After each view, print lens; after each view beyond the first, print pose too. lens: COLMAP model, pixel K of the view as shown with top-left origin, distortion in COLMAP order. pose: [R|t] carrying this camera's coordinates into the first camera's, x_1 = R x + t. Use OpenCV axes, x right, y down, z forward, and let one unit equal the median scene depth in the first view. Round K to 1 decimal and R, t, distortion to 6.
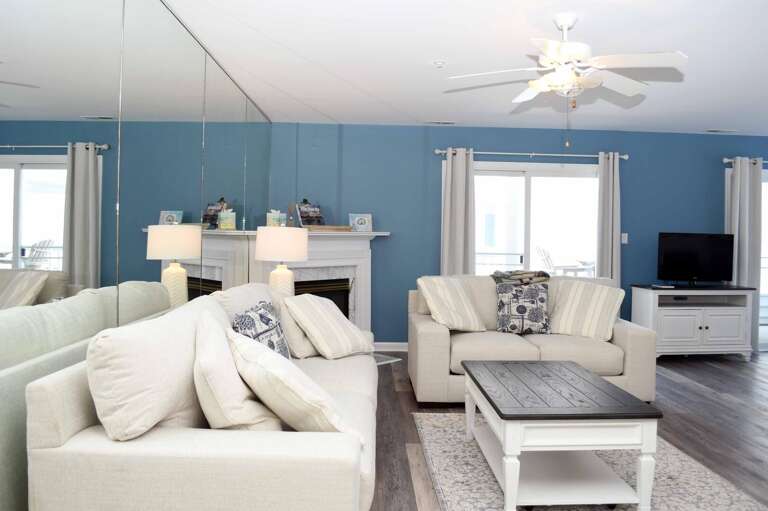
lens RADIAL K [[601.9, 0, 381.8], [0, 601.9, 242.0], [0, 0, 1]] dist [-0.091317, -0.000601]
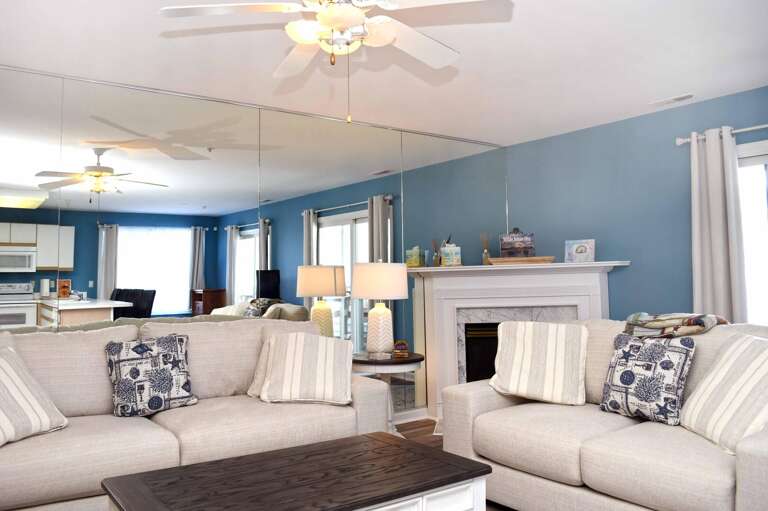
lens RADIAL K [[601.9, 0, 381.8], [0, 601.9, 242.0], [0, 0, 1]] dist [-0.091317, -0.000601]
pose [[0.583300, -0.076736, -0.808624, 0.506897], [0.020615, 0.996605, -0.079705, 0.014914], [0.811995, 0.029822, 0.582902, 0.380186]]
